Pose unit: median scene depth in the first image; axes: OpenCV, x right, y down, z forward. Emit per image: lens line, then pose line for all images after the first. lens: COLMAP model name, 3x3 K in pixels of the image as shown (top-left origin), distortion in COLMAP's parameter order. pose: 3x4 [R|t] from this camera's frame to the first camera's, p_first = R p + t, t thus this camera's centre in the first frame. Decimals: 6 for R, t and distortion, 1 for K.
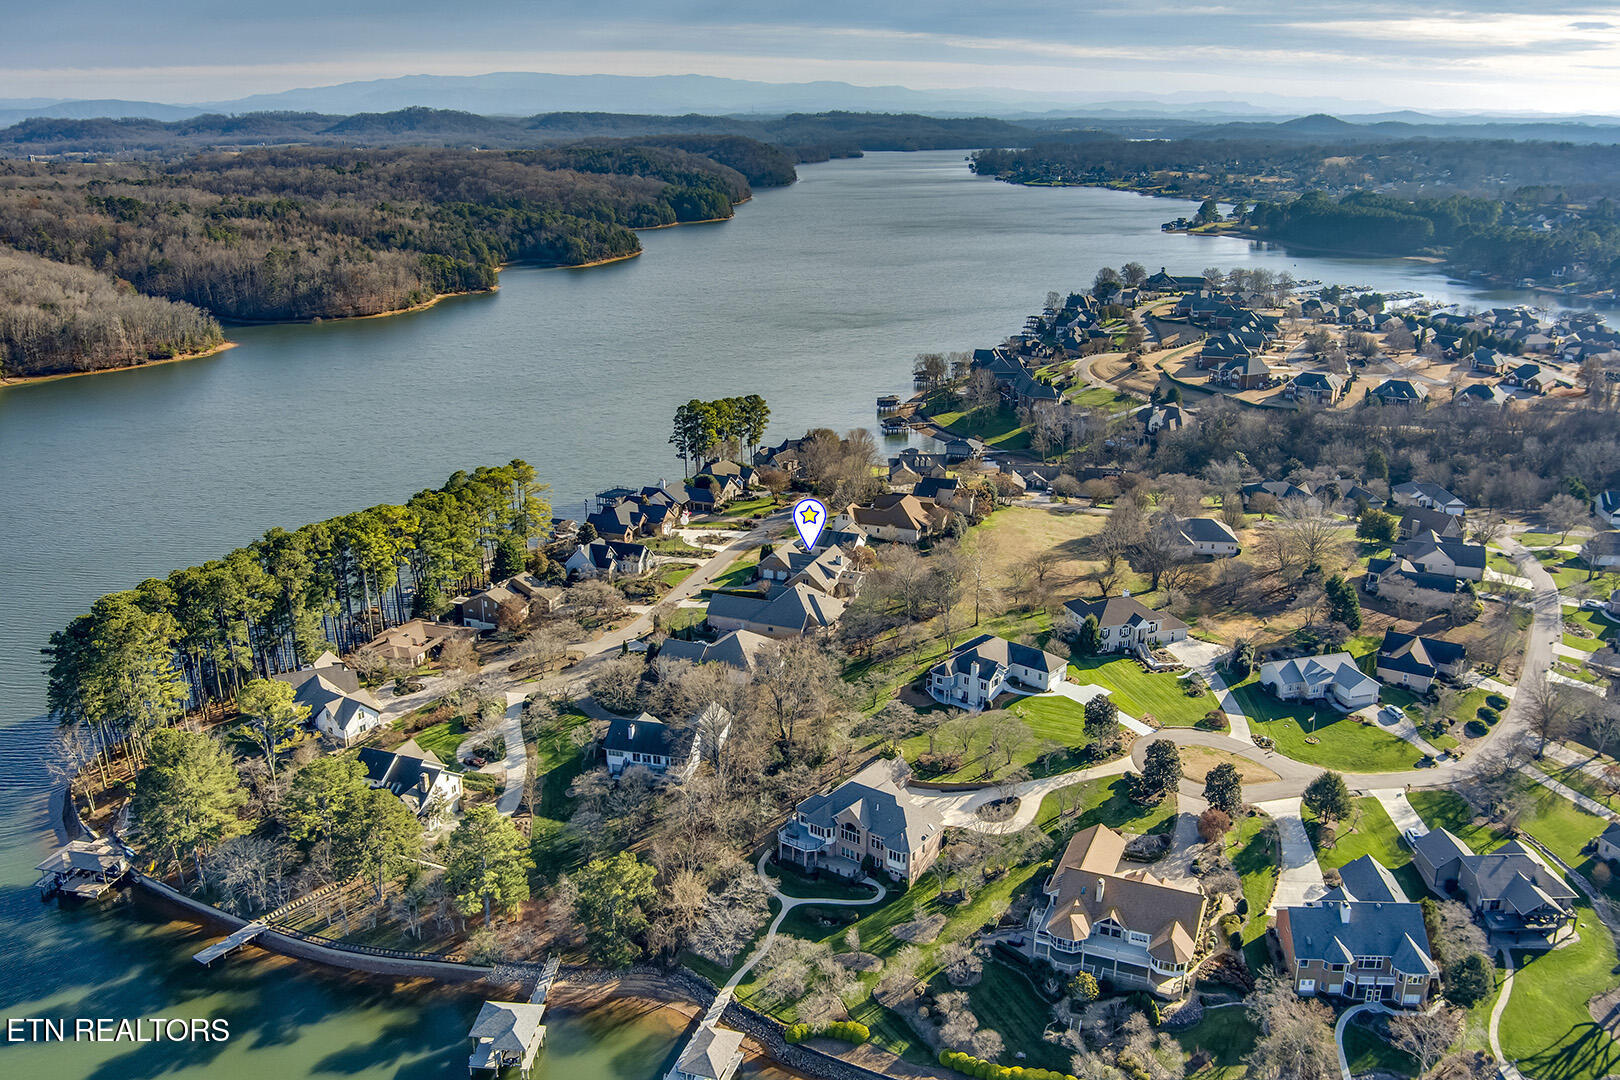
lens RADIAL K [[1326.8, 0, 712.8], [0, 1326.8, 539.2], [0, 0, 1]] dist [-0.094870, 0.002704]
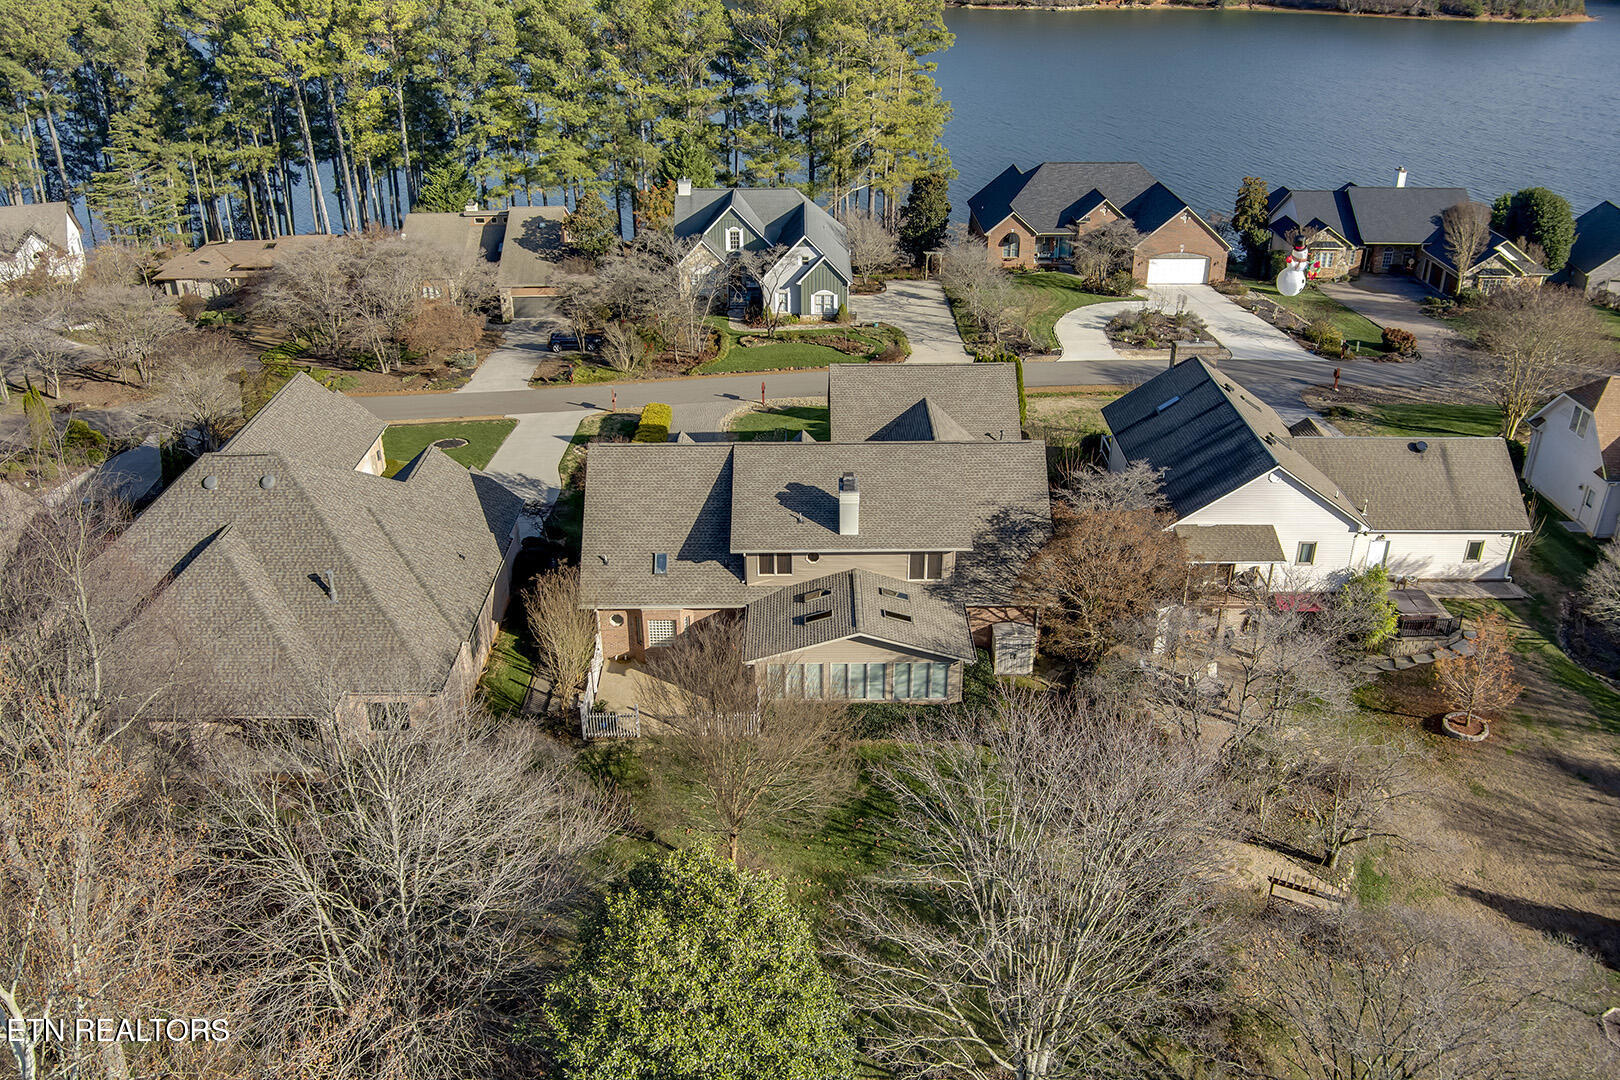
lens RADIAL K [[1308.7, 0, 804.6], [0, 1308.7, 541.0], [0, 0, 1]] dist [-0.074346, 0.021476]
pose [[0.432914, 0.430441, -0.792027, 0.199841], [-0.279601, 0.899413, 0.335975, -0.030791], [0.856977, 0.076003, 0.509720, 0.793558]]
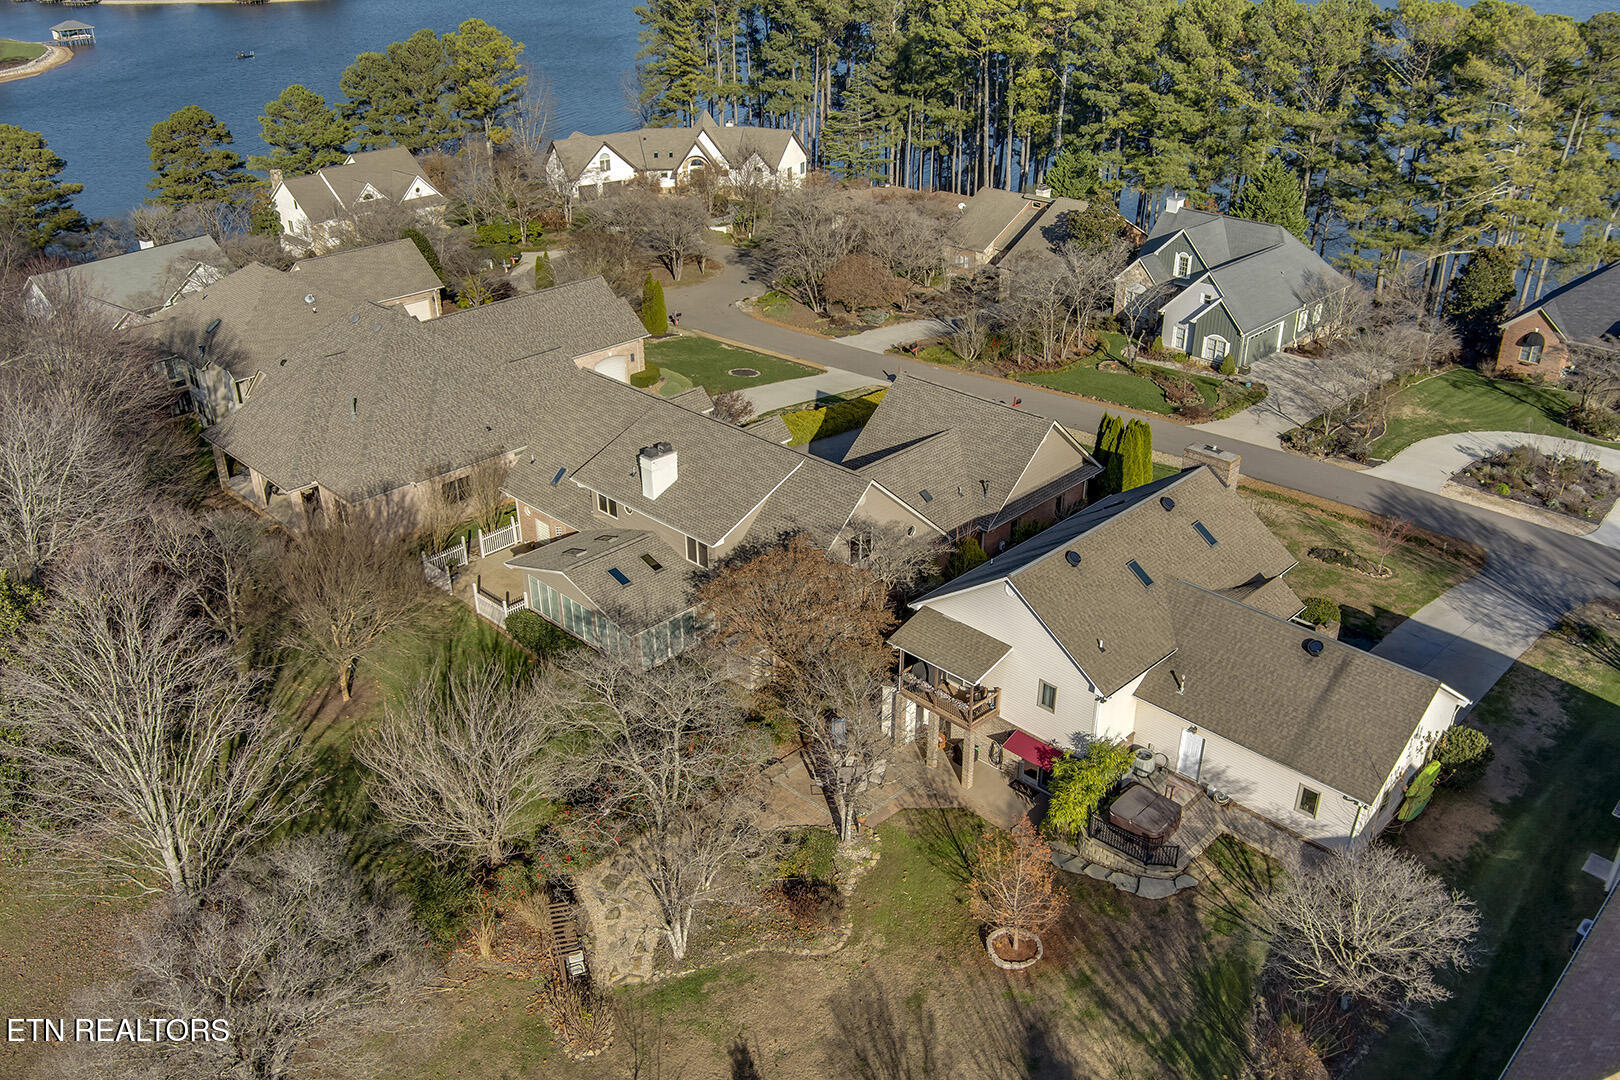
lens RADIAL K [[1308.7, 0, 804.6], [0, 1308.7, 541.0], [0, 0, 1]] dist [-0.074346, 0.021476]
pose [[-0.327806, 0.457731, -0.826454, 0.213286], [-0.275361, 0.790517, 0.547047, -0.072012], [0.903725, 0.406898, -0.133095, 0.914052]]
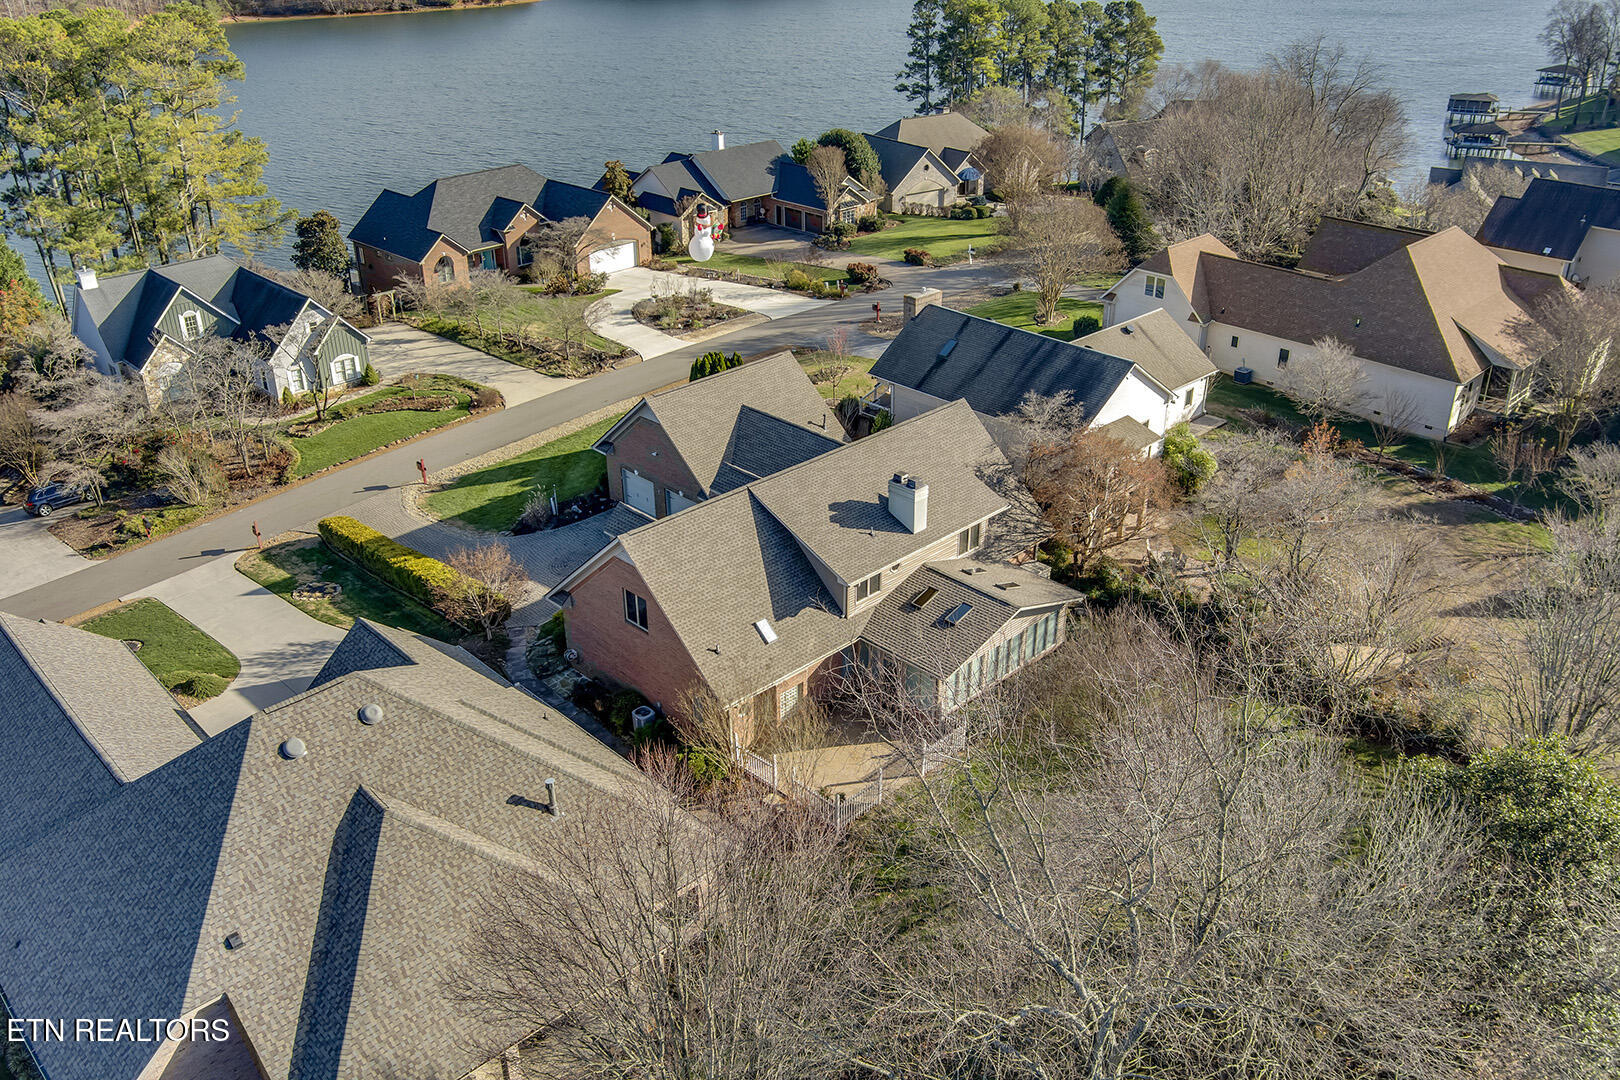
lens RADIAL K [[1308.7, 0, 804.6], [0, 1308.7, 541.0], [0, 0, 1]] dist [-0.074346, 0.021476]
pose [[0.936199, 0.173026, -0.305929, 0.117385], [-0.118078, 0.974675, 0.189910, -0.008318], [0.331041, -0.141670, 0.932921, 0.732058]]
